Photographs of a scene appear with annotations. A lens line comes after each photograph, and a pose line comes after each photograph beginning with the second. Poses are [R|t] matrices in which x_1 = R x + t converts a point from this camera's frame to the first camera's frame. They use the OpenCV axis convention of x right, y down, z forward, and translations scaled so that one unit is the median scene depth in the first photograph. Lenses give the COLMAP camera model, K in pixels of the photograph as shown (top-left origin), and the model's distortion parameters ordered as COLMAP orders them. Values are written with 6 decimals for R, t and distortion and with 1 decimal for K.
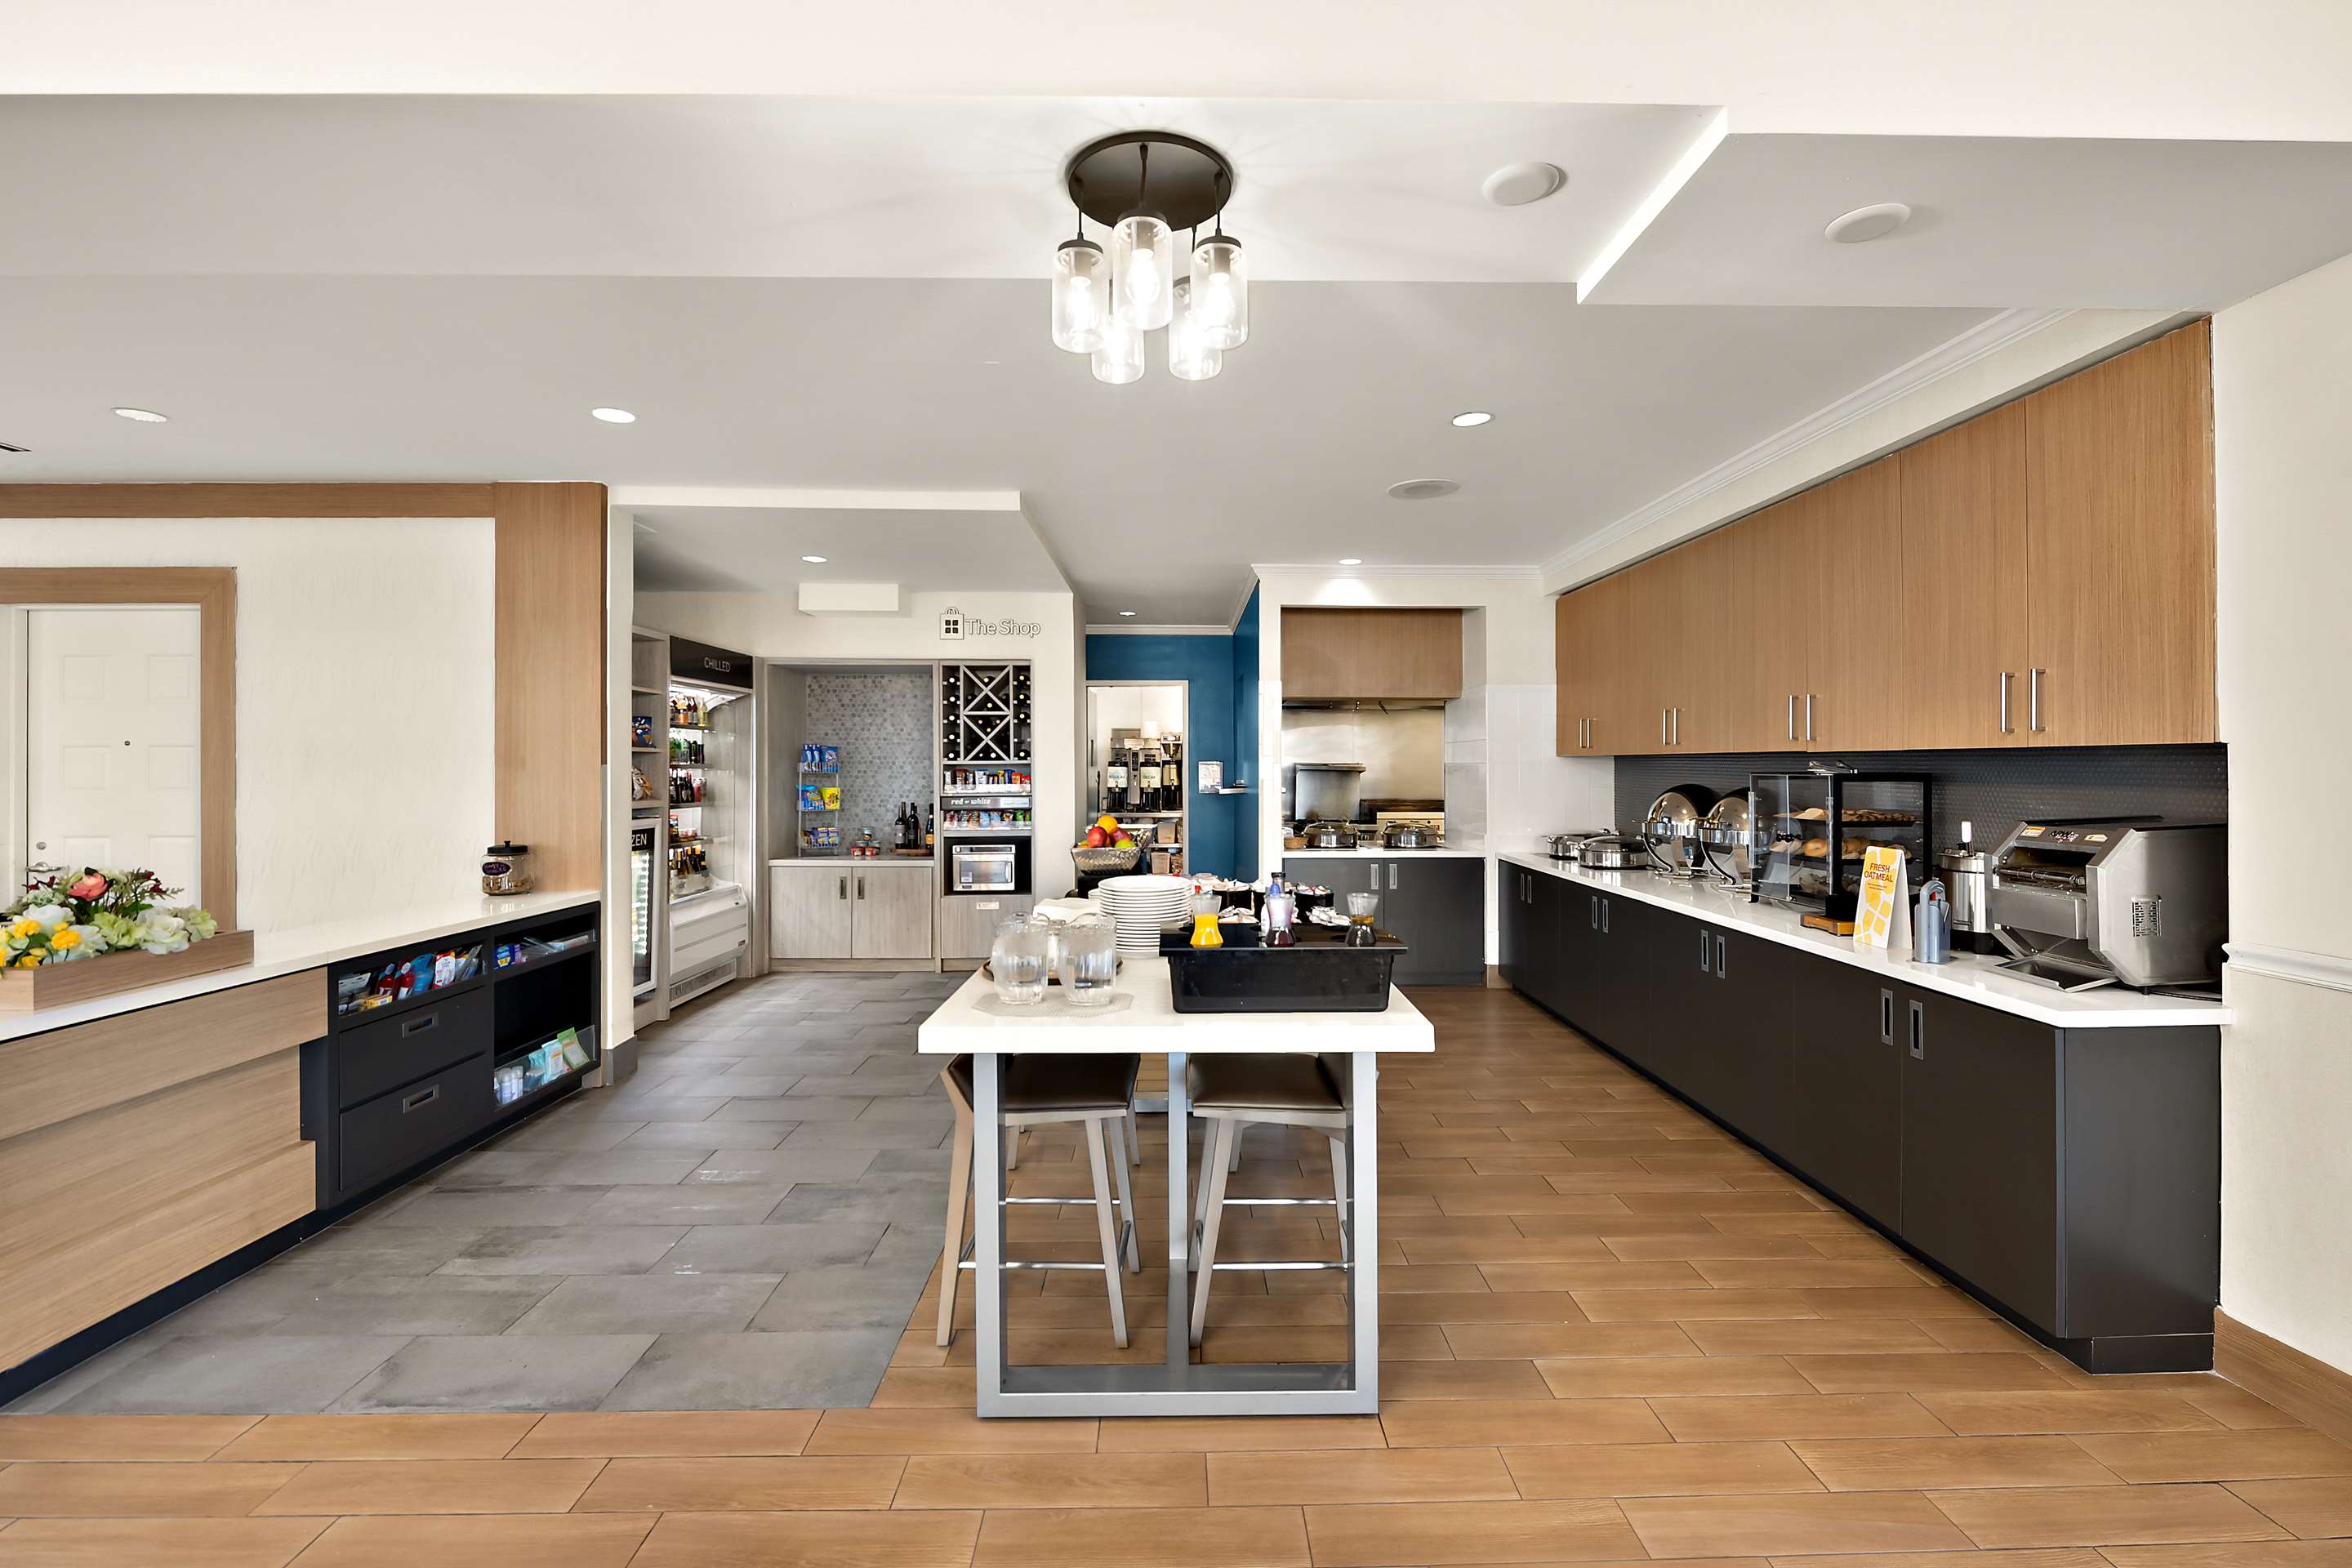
lens RADIAL K [[1023.3, 0, 1187.4], [0, 1023.3, 762.0], [0, 0, 1]] dist [-0.003713, -0.000750]
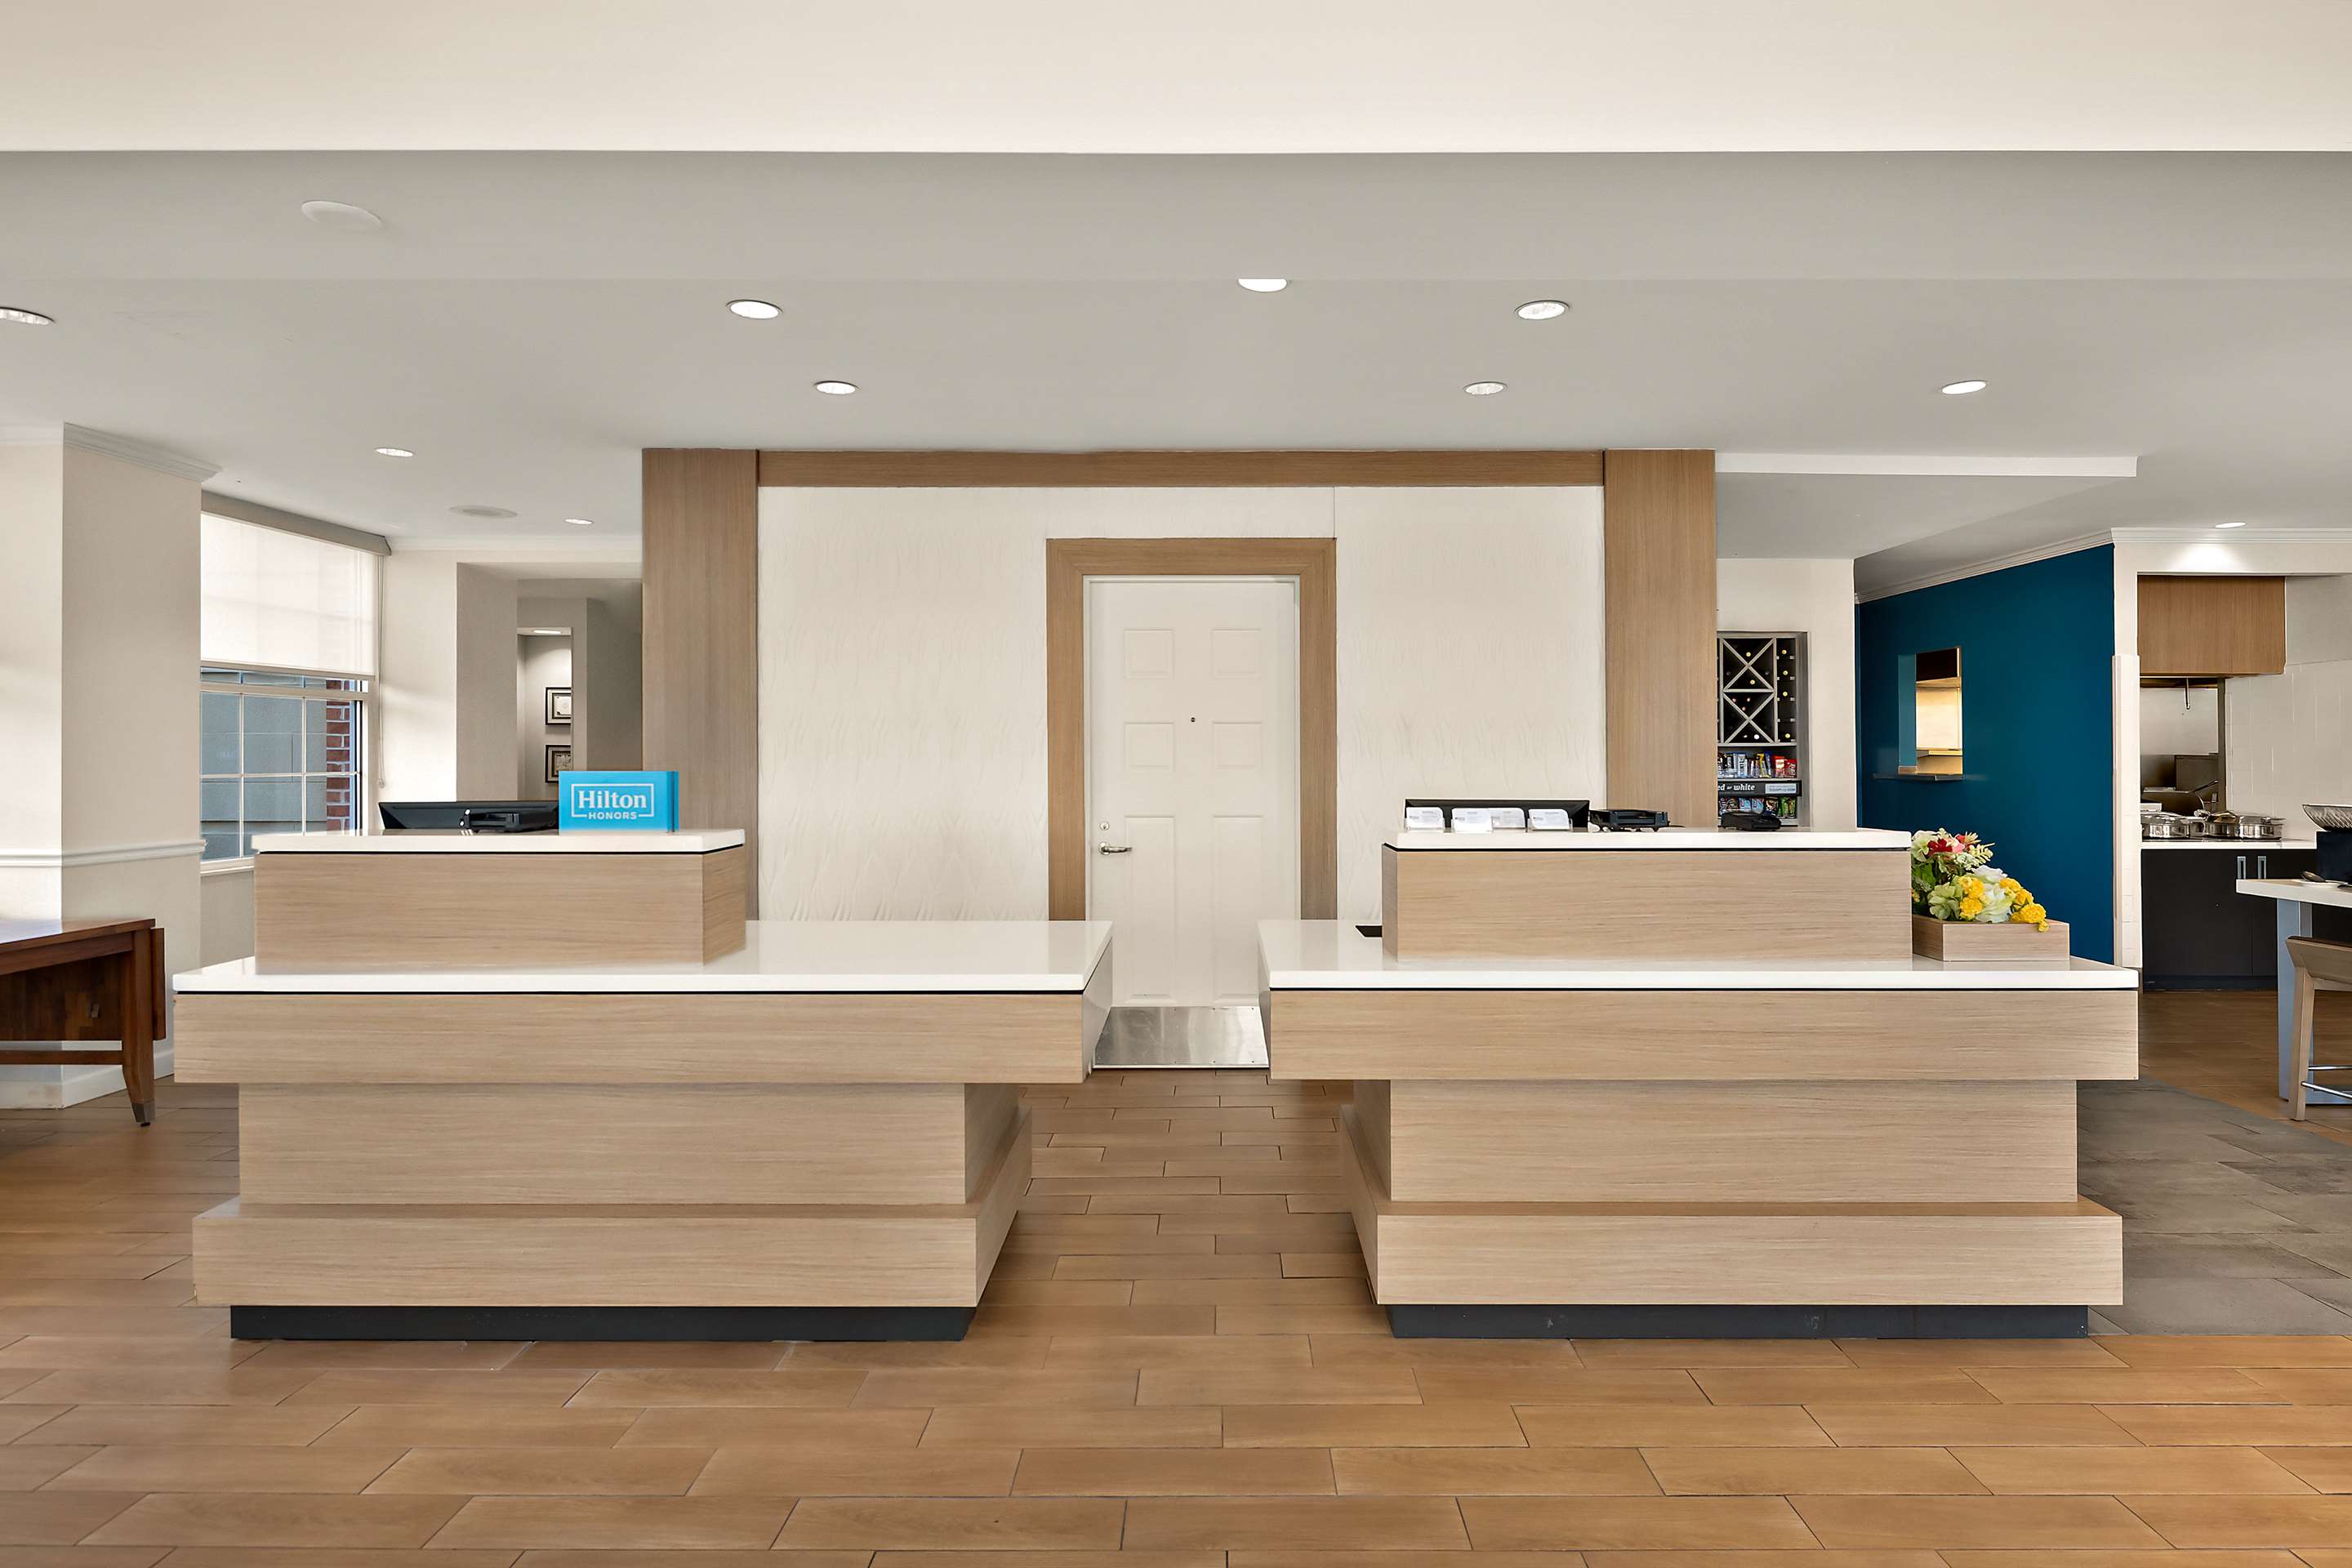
lens RADIAL K [[1207.4, 0, 1175.5], [0, 1207.4, 764.5], [0, 0, 1]] dist [-0.004494, -0.000982]
pose [[0.999550, 0.001882, -0.029953, -0.679335], [-0.001565, 0.999943, 0.010605, 0.007727], [0.029971, -0.010553, 0.999495, -0.097615]]
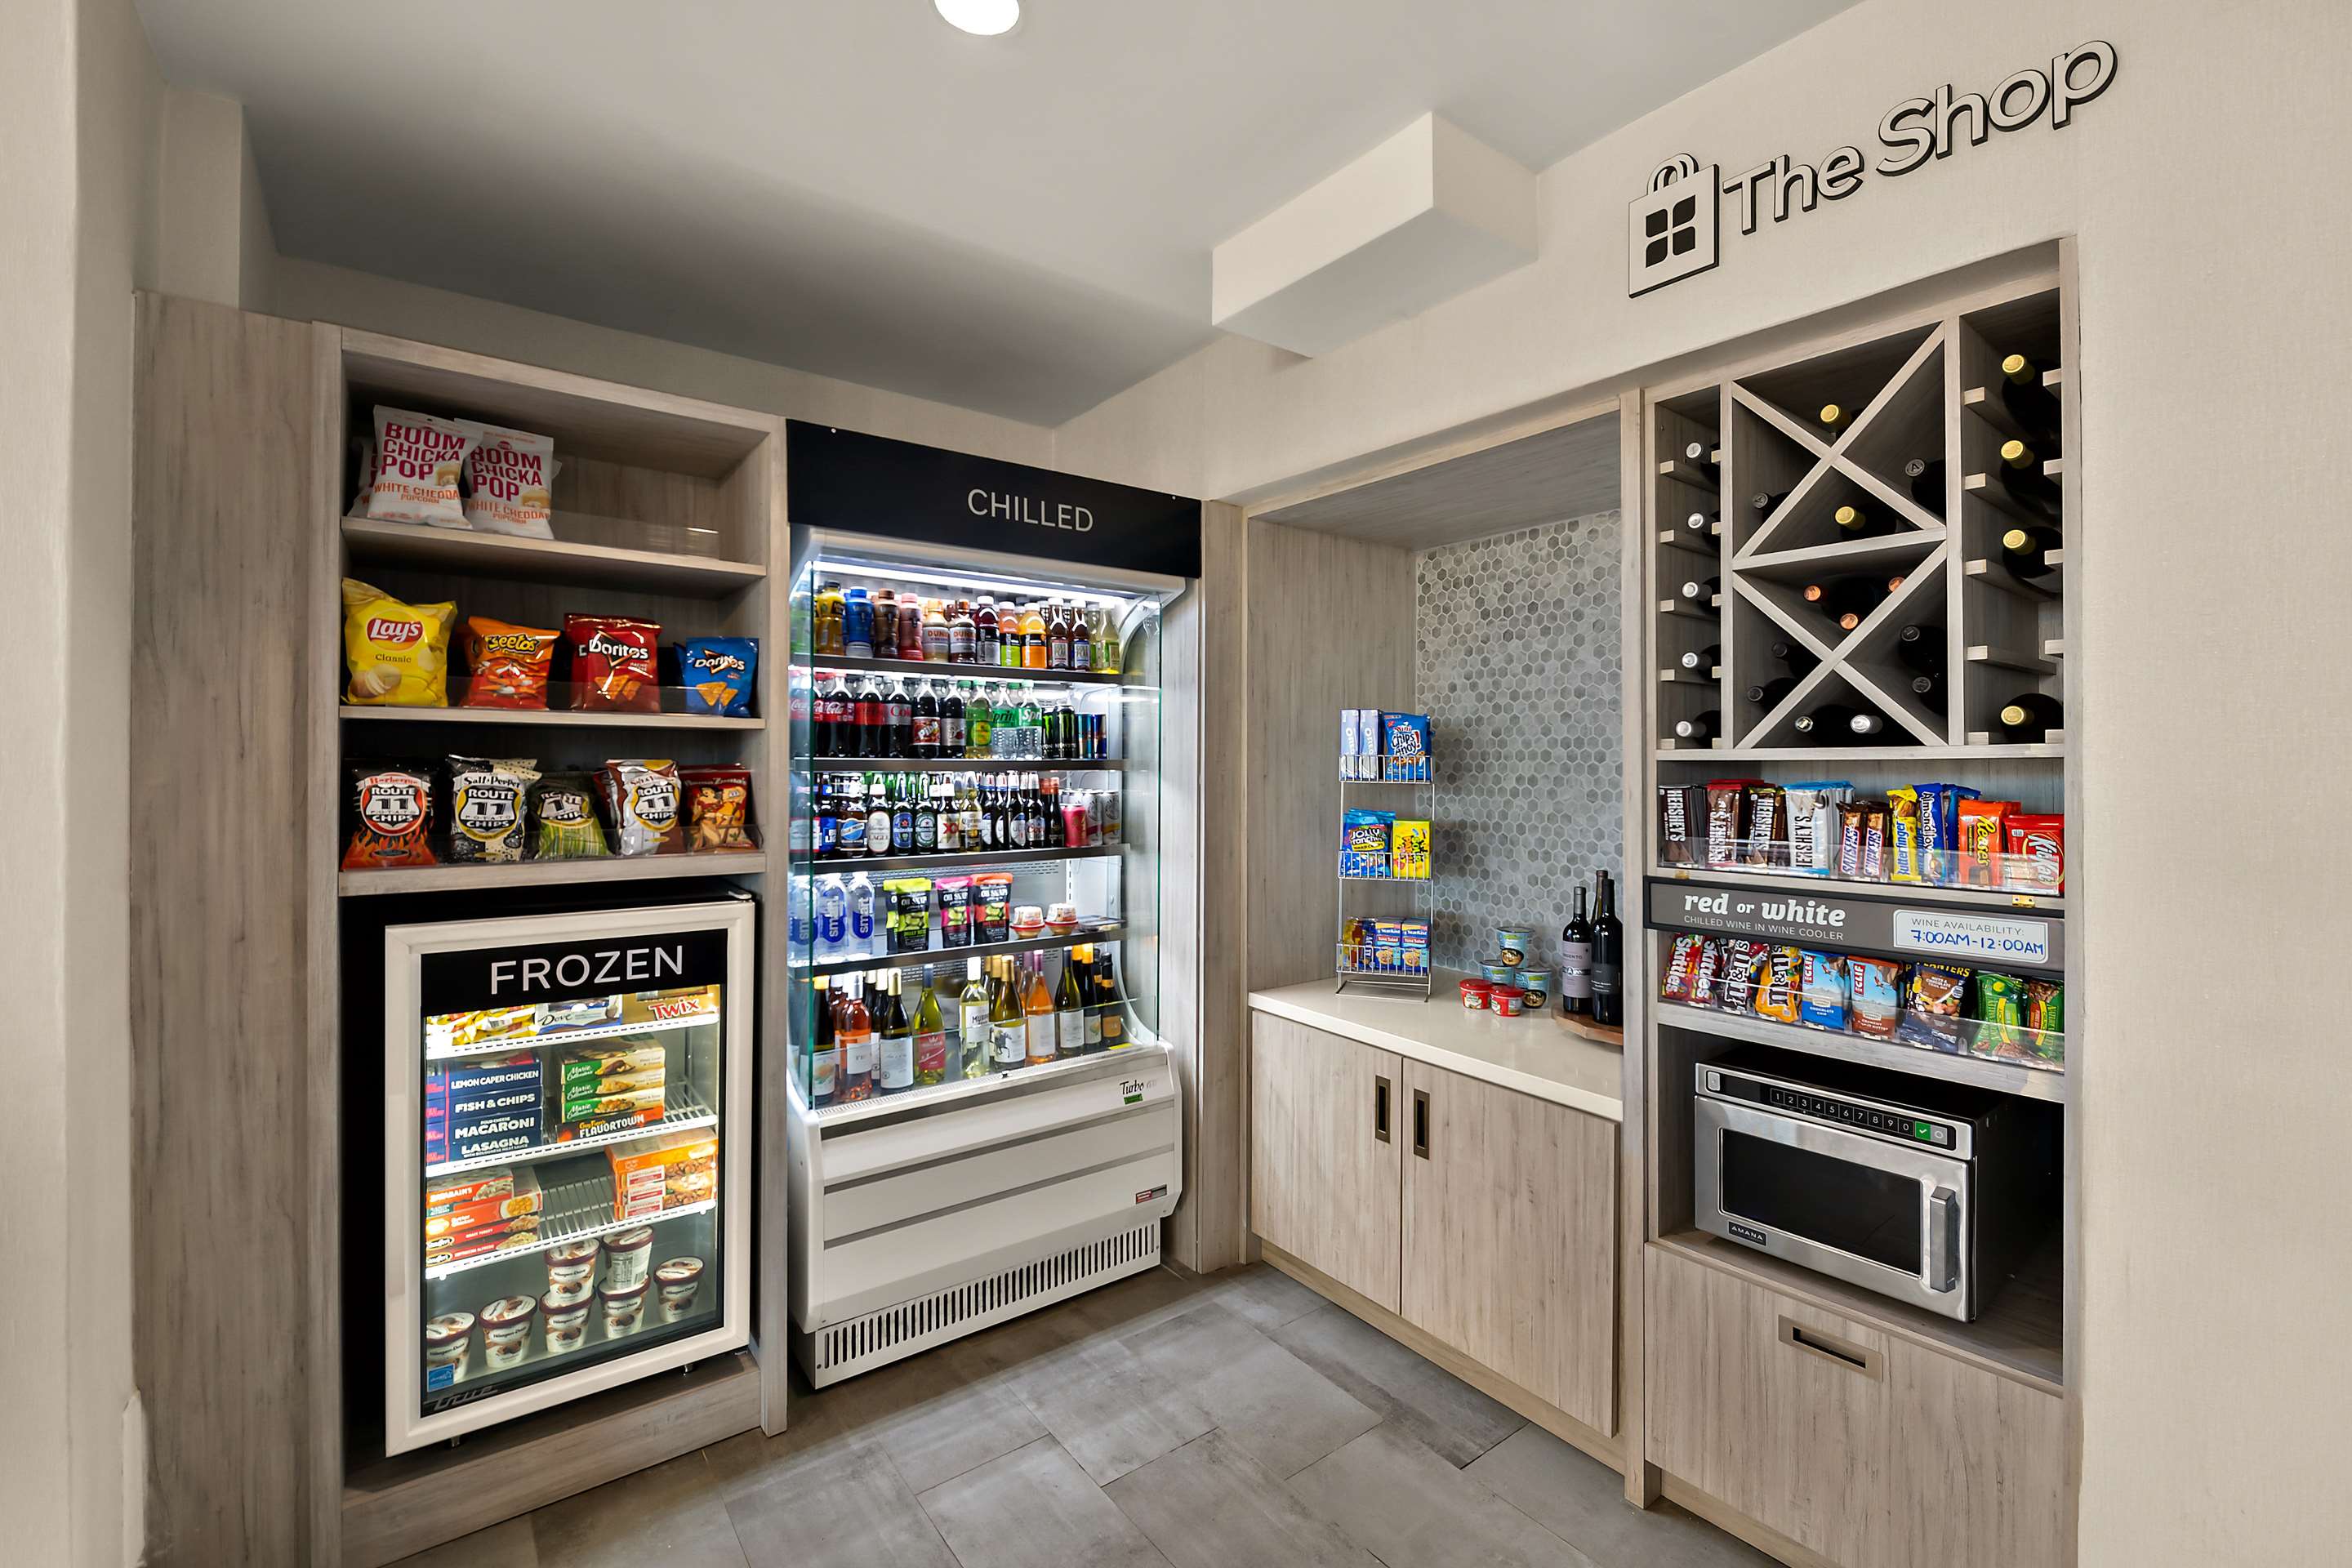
lens RADIAL K [[1023.3, 0, 1190.3], [0, 1023.3, 760.3], [0, 0, 1]] dist [-0.003713, -0.000750]
pose [[0.604607, 0.002090, -0.796521, -0.095353], [-0.001054, 0.999998, 0.001824, 0.001845], [0.796523, -0.000263, 0.604608, 0.732945]]
